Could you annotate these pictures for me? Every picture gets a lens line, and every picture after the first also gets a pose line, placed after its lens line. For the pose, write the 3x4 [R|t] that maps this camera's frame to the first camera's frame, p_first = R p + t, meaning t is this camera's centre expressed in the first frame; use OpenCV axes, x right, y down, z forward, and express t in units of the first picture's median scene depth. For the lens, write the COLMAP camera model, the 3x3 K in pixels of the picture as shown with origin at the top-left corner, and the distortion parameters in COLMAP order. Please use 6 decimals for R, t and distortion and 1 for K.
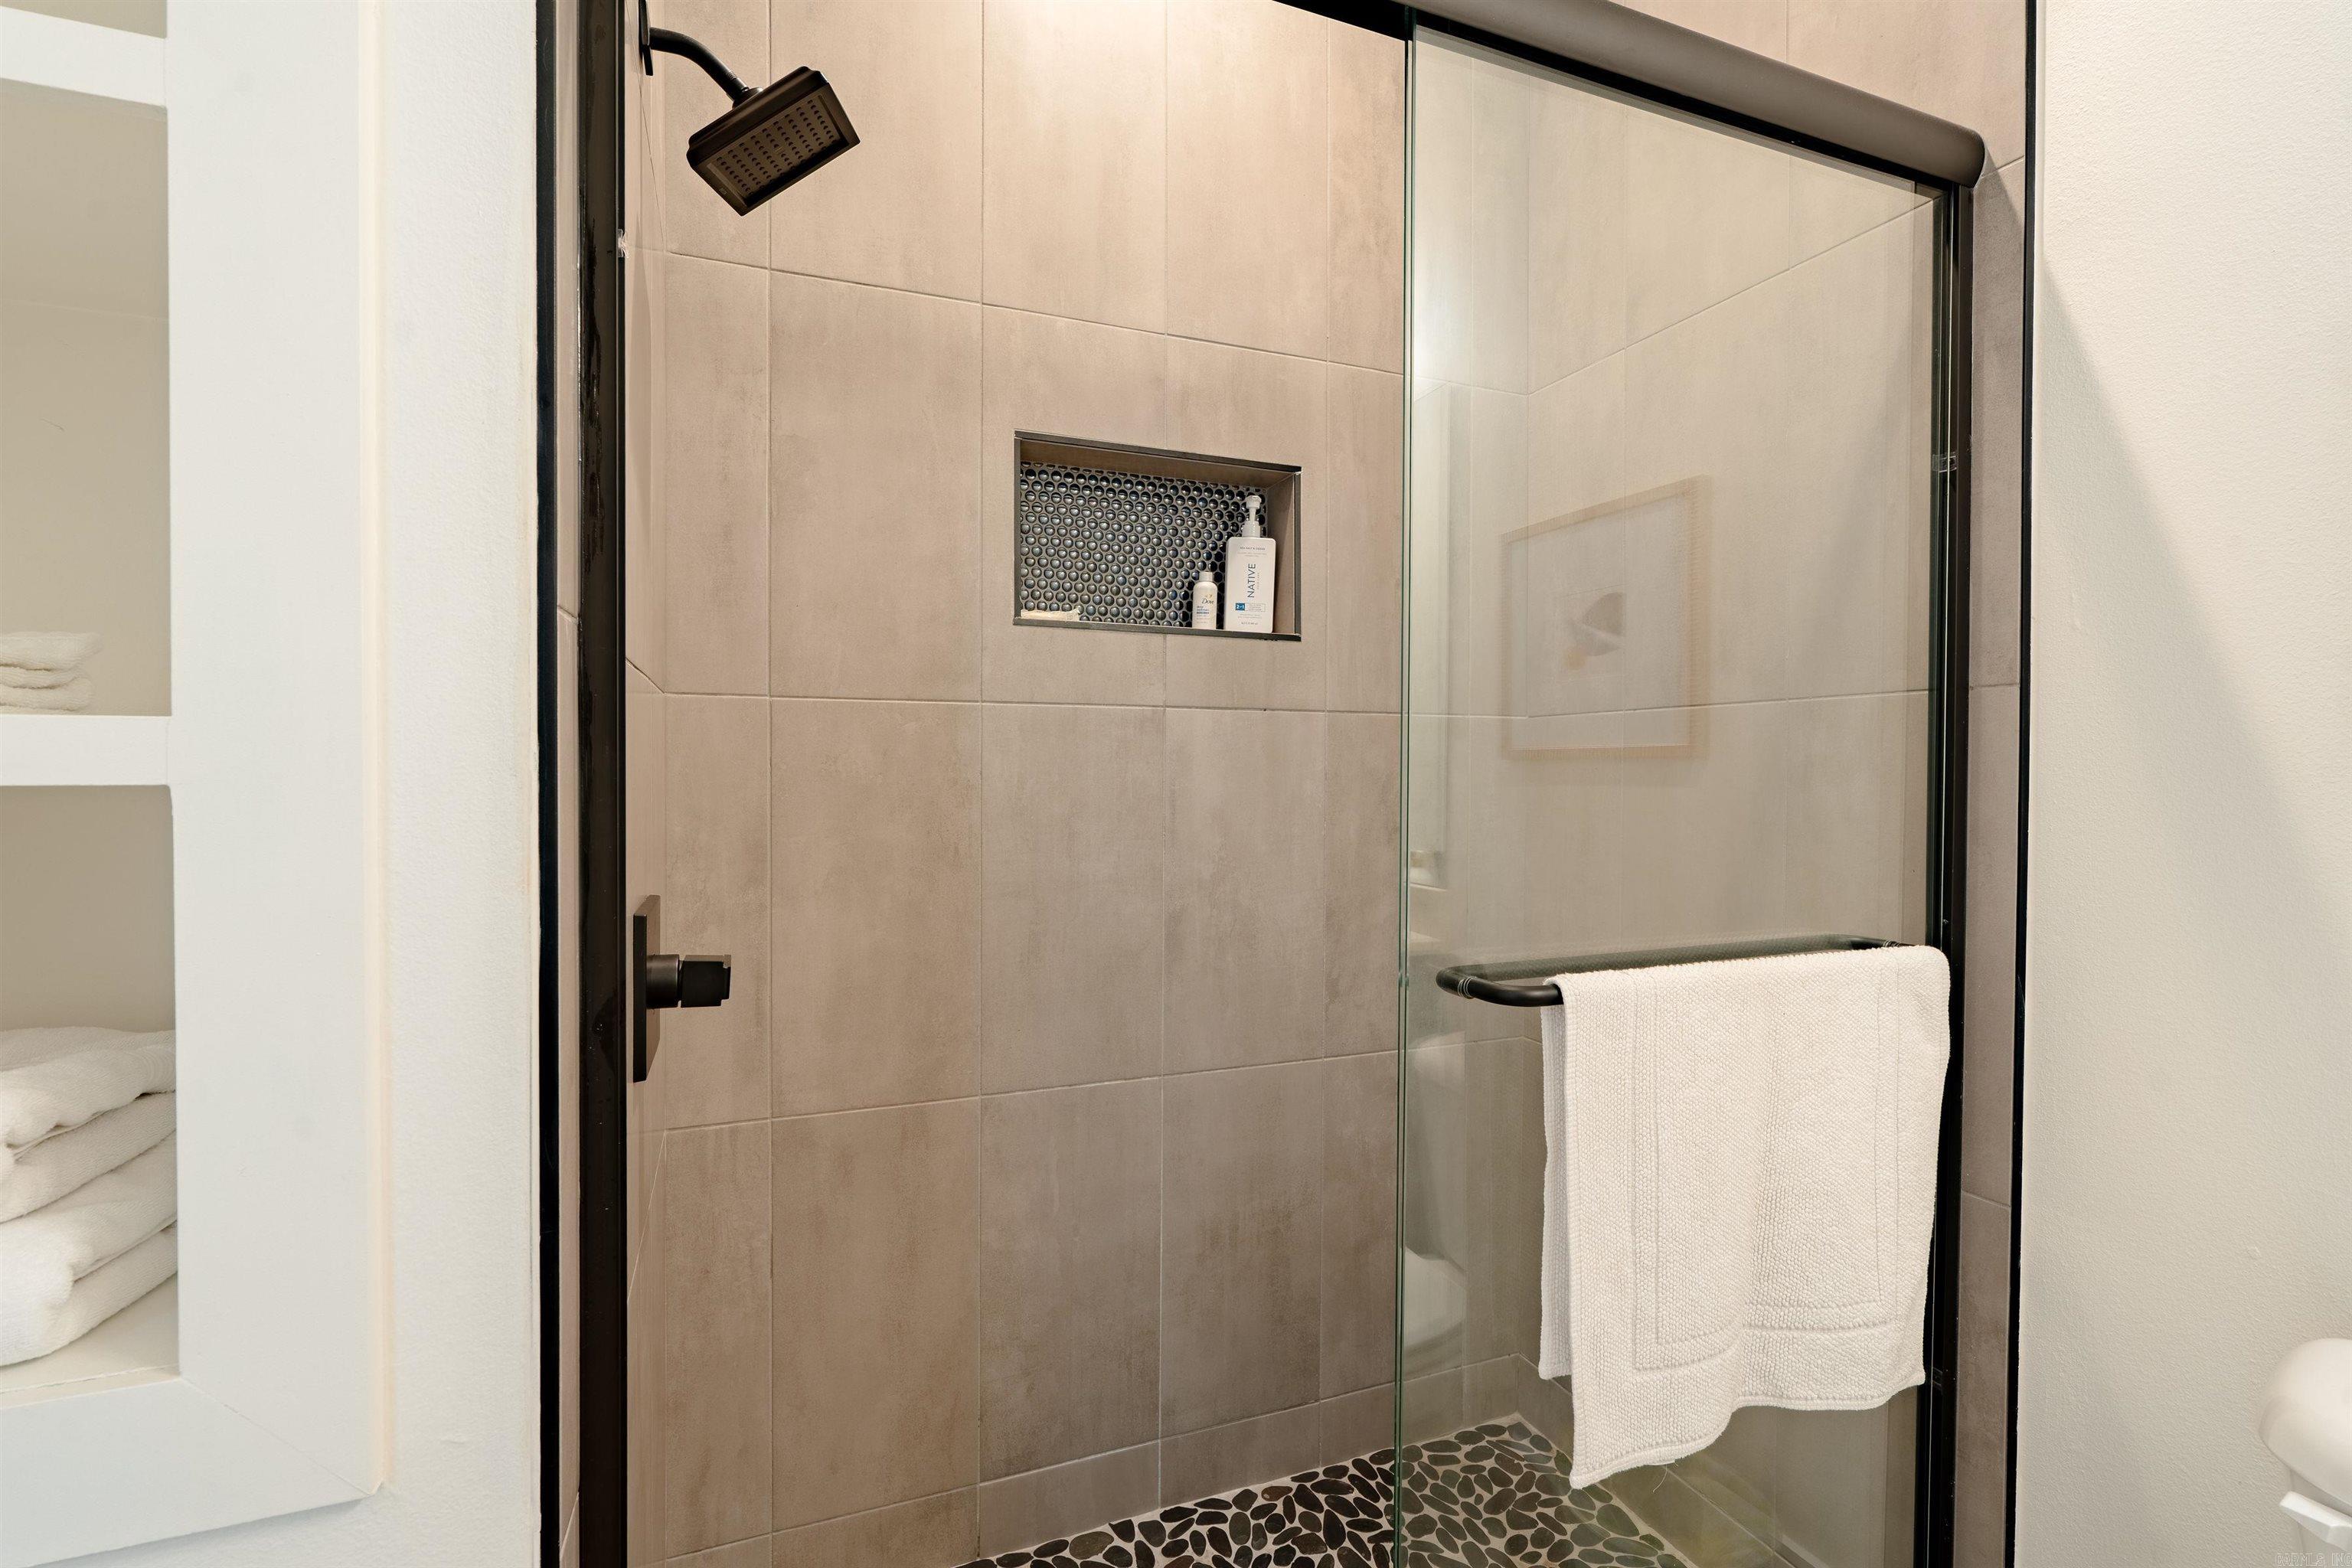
lens RADIAL K [[1040.4, 0, 1179.6], [0, 1040.4, 778.6], [0, 0, 1]] dist [-0.014705, 0.008359]
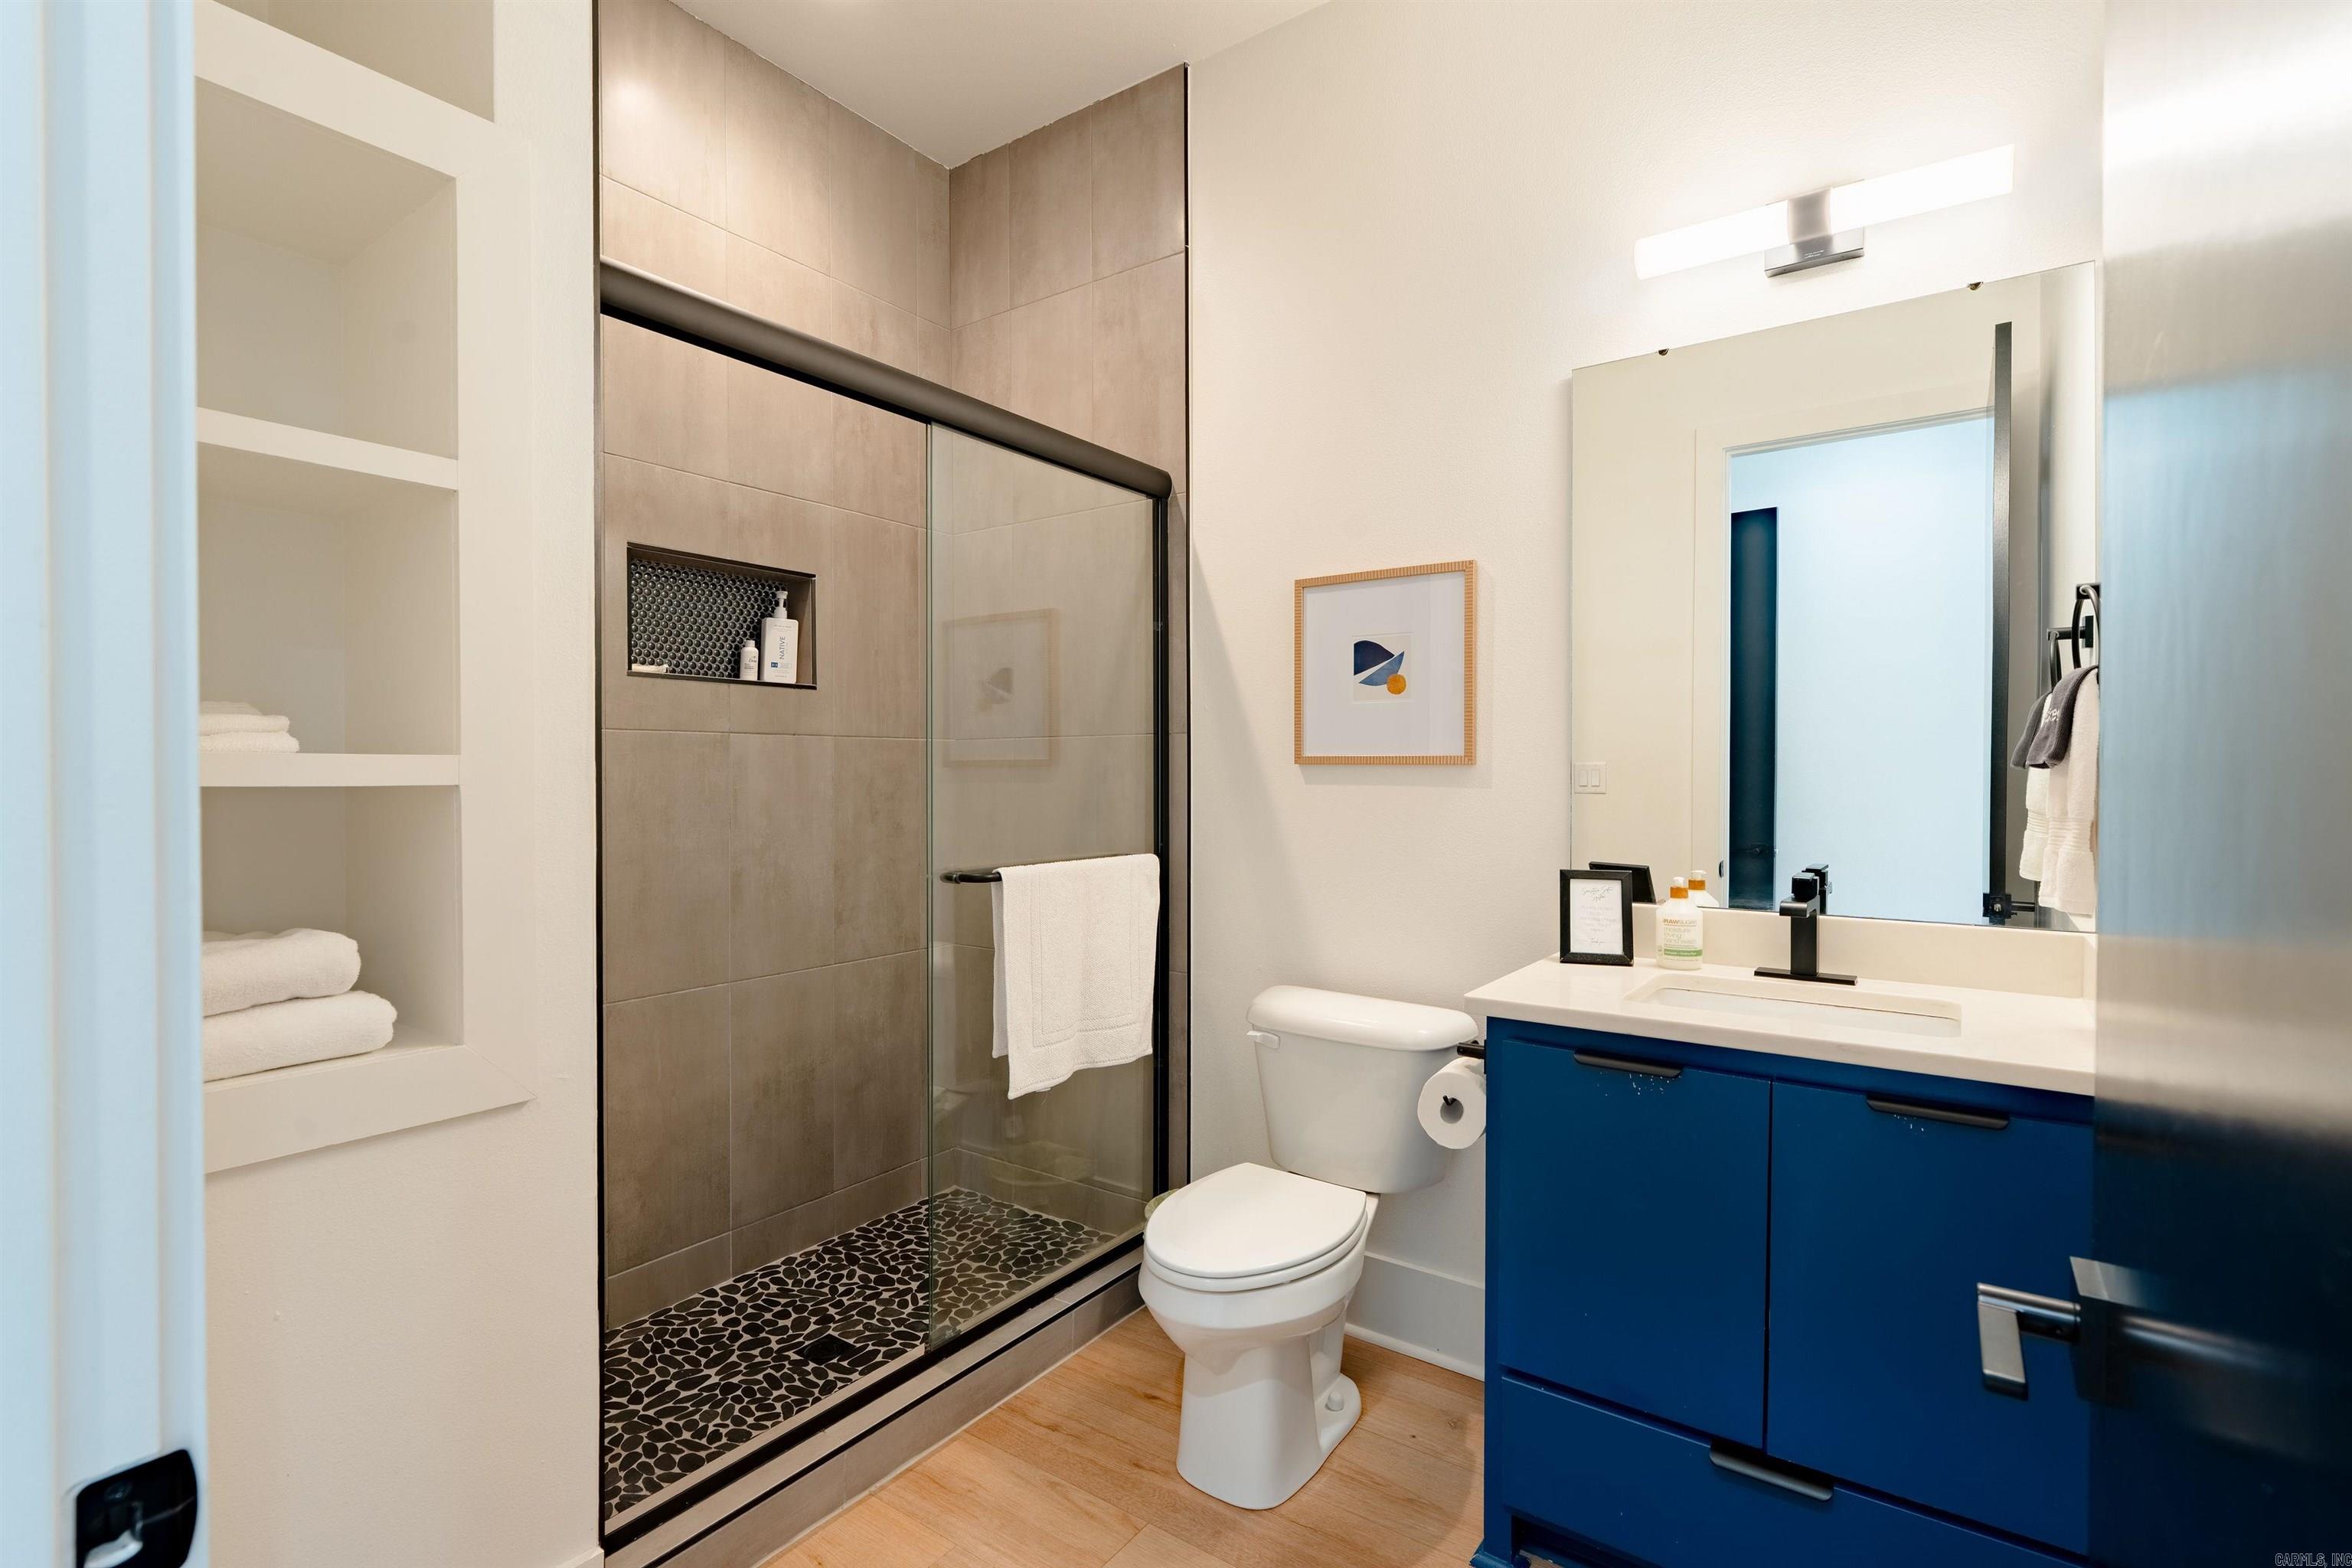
lens RADIAL K [[1074.5, 0, 1161.7], [0, 1074.5, 773.0], [0, 0, 1]] dist [0.001469, -0.016677]
pose [[0.842446, -0.006585, 0.538740, -0.318457], [0.012726, 0.999890, -0.007679, 0.008007], [-0.538630, 0.013325, 0.842437, -0.616076]]
